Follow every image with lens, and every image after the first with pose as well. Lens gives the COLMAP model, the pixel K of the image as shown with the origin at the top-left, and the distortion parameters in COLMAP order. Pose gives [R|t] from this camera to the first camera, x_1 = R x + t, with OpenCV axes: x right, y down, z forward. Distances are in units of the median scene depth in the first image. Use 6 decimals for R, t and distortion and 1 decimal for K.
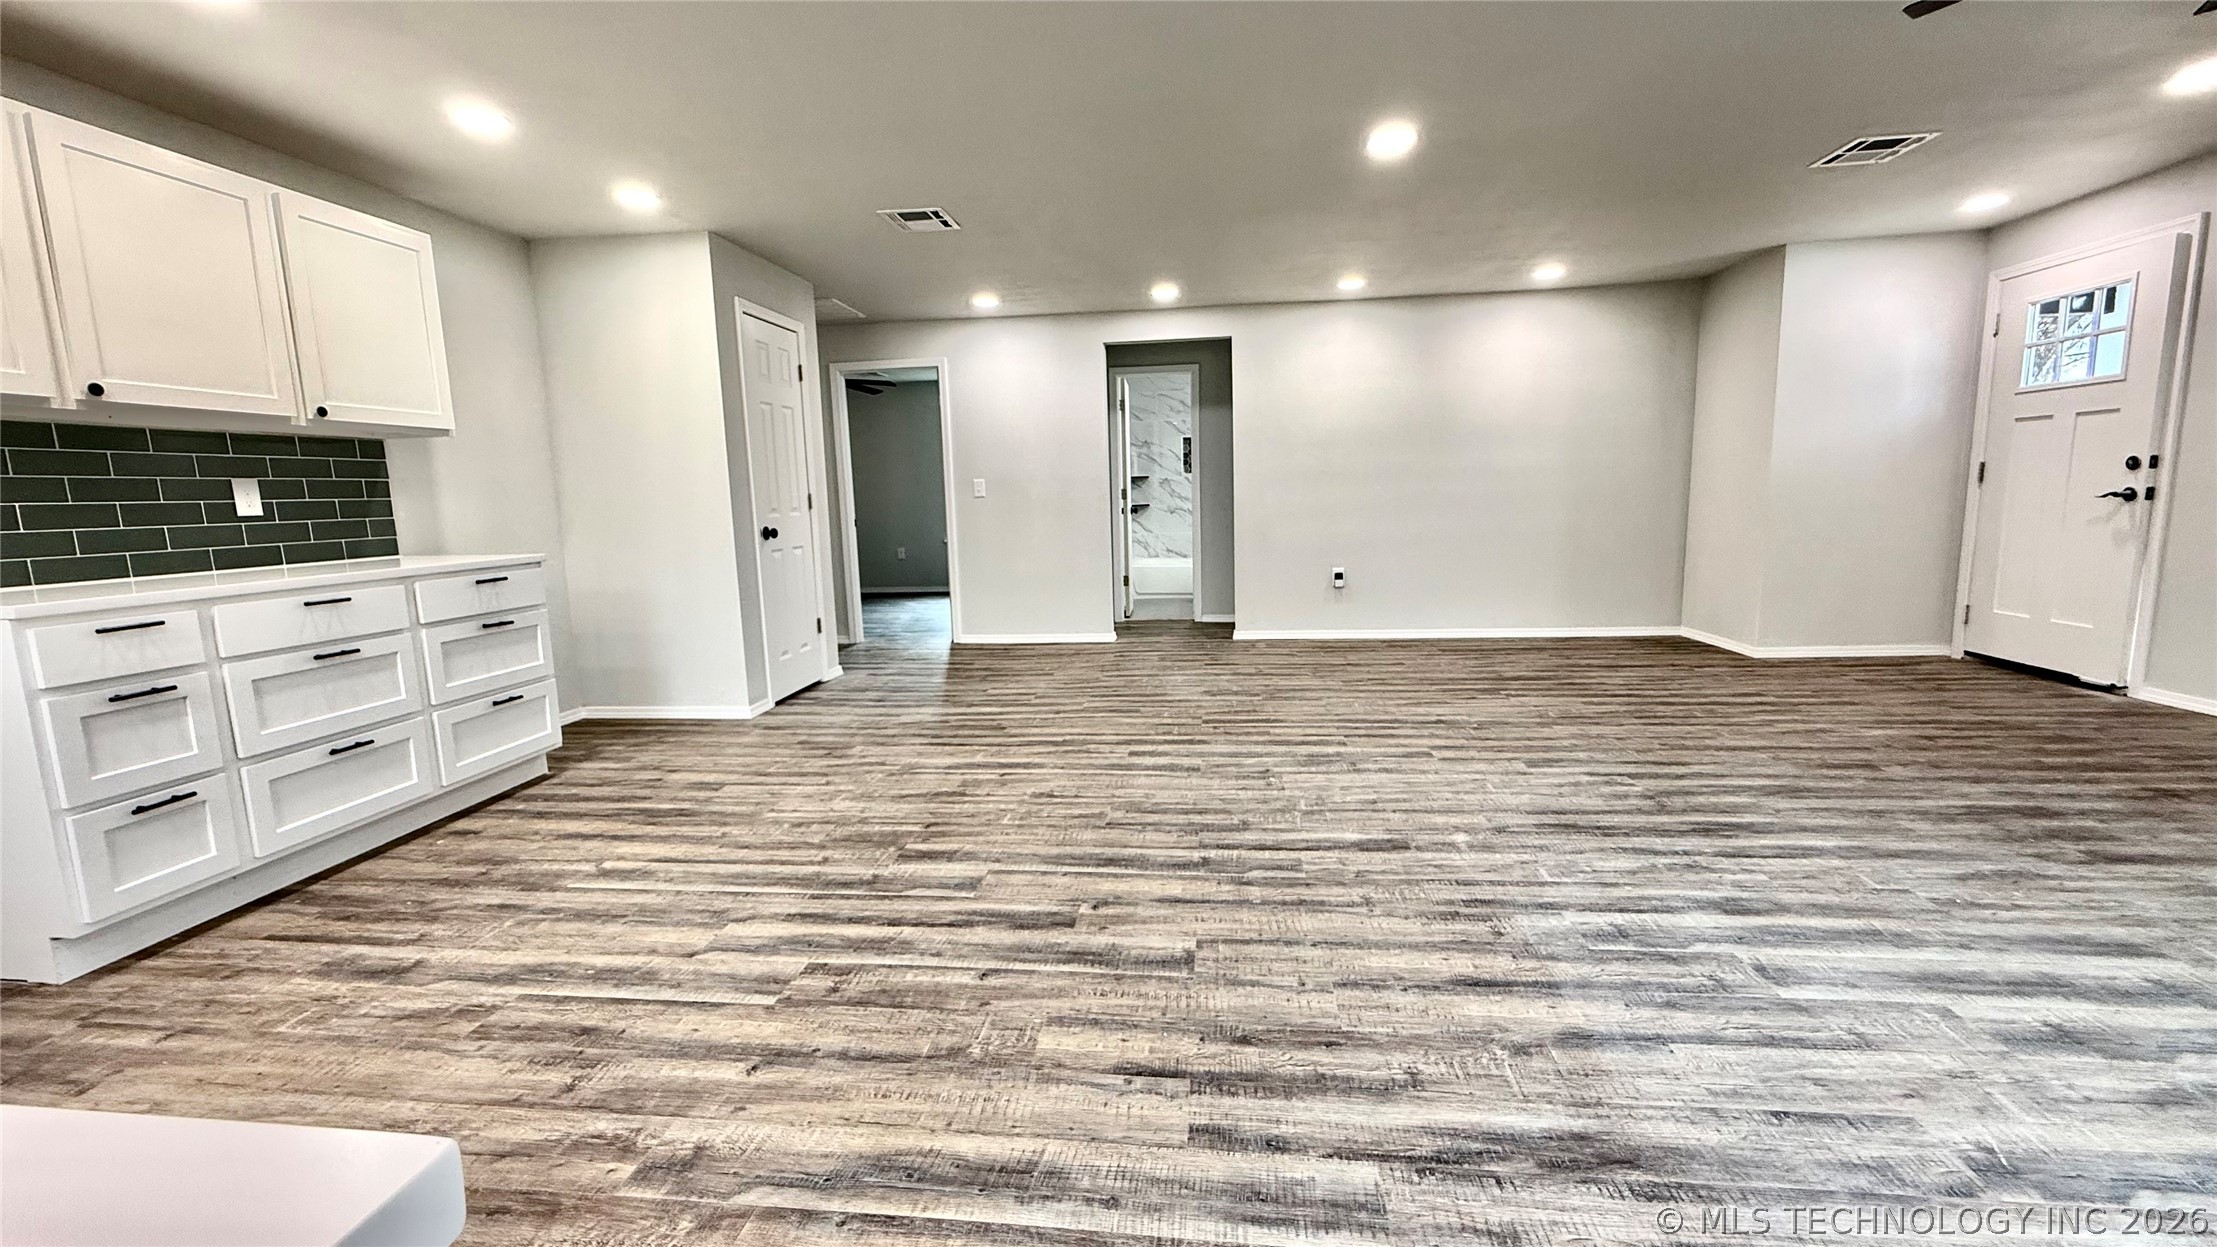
lens RADIAL K [[884.9, 0, 1109.7], [0, 884.9, 620.8], [0, 0, 1]] dist [-0.002945, 0.000160]
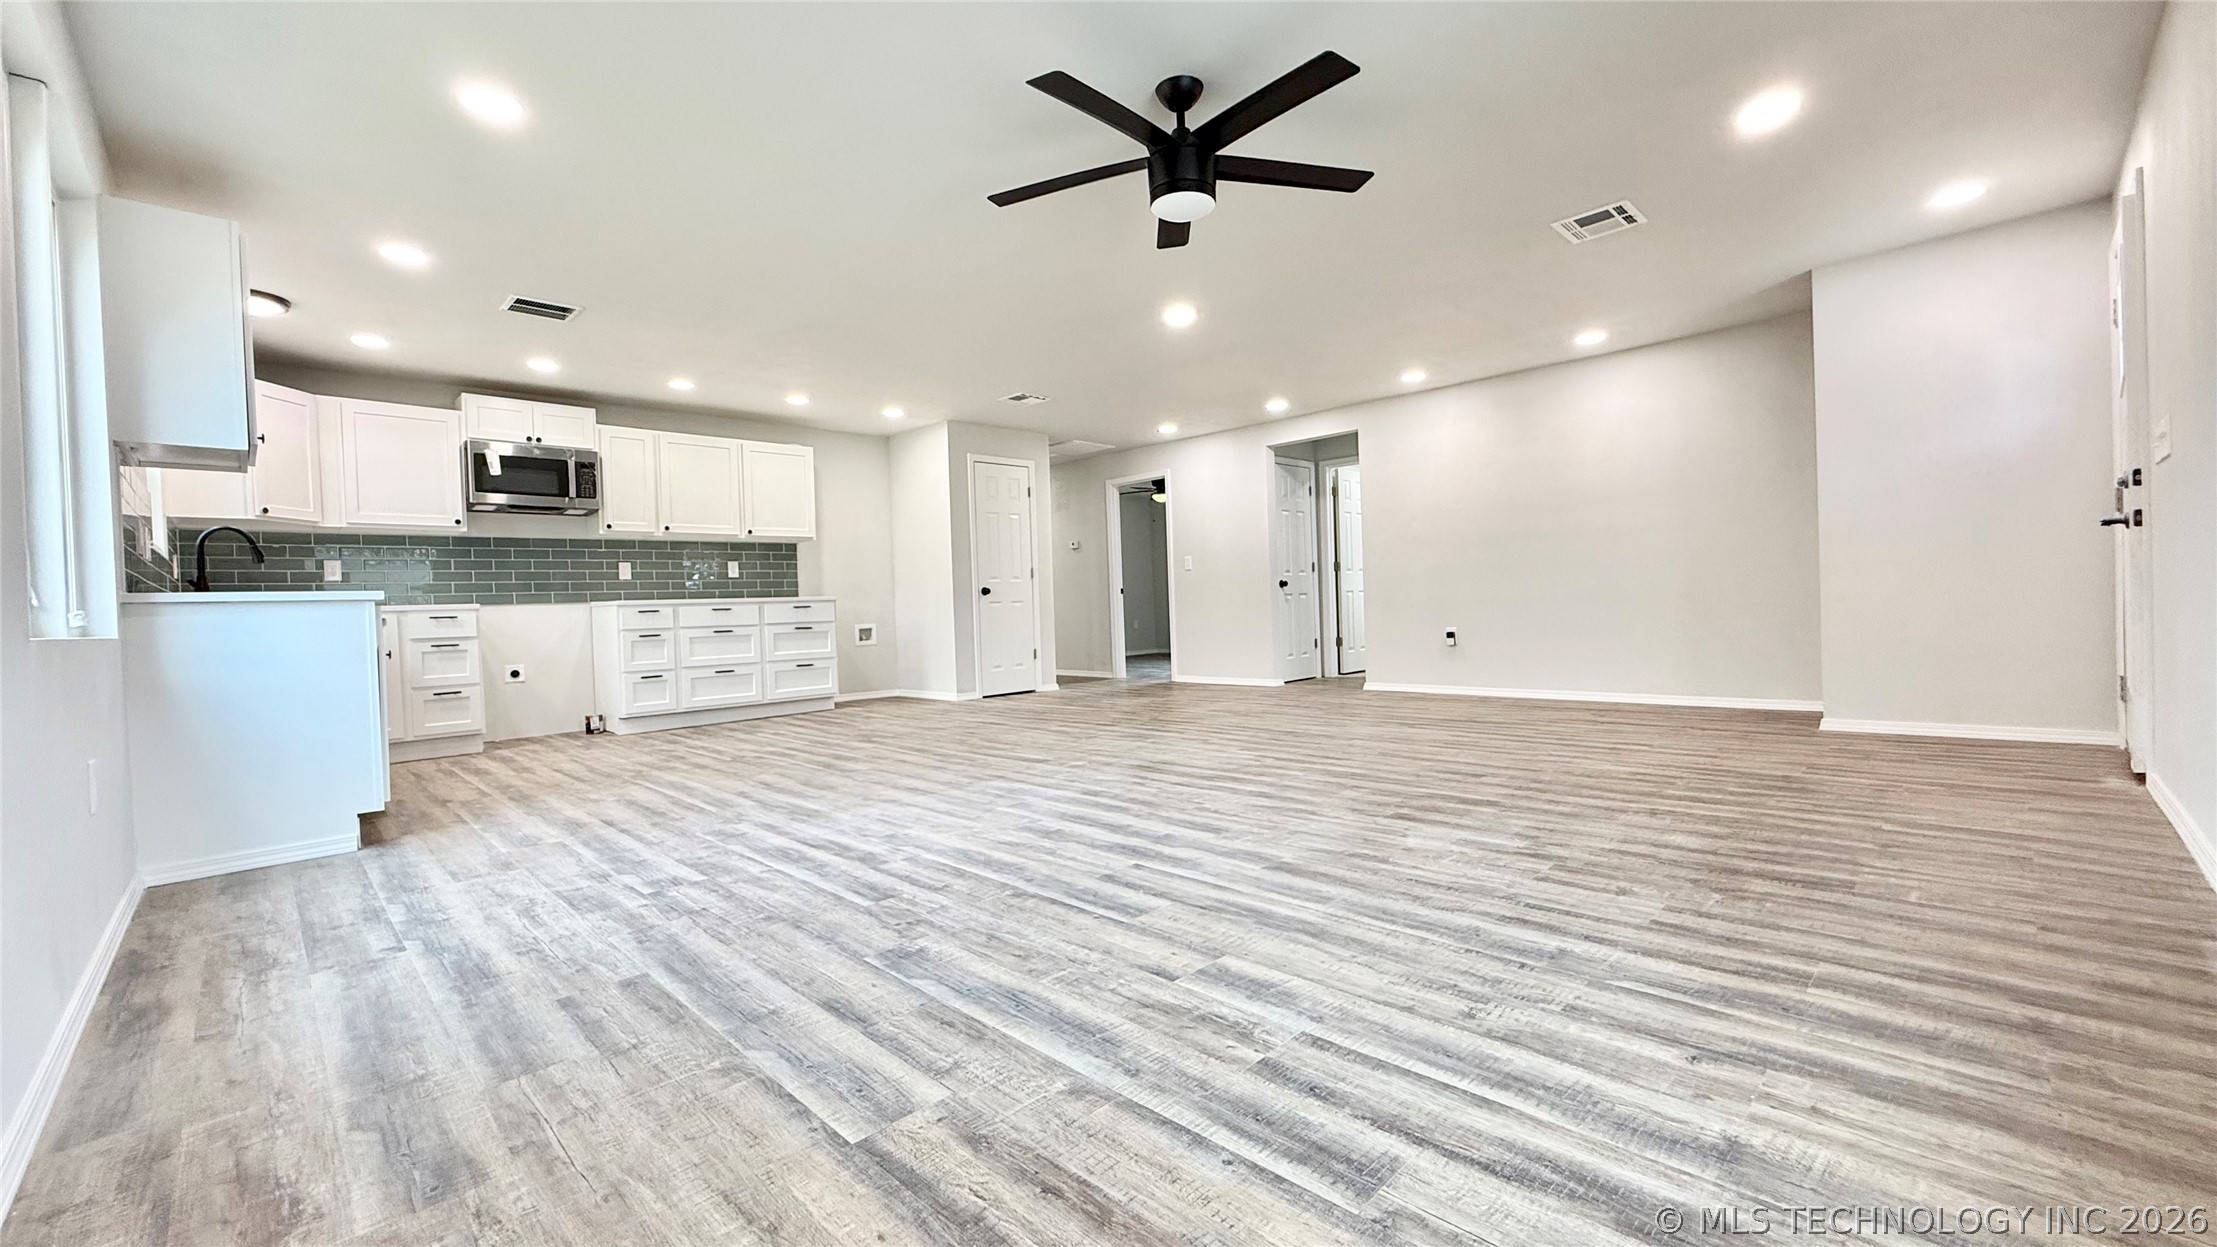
lens RADIAL K [[884.9, 0, 1110.5], [0, 884.9, 624.1], [0, 0, 1]] dist [-0.002945, 0.000160]
pose [[0.780285, 0.013457, -0.625279, 0.934726], [-0.078927, 0.993894, -0.077102, 0.078602], [0.620424, 0.109513, 0.776583, -0.135376]]
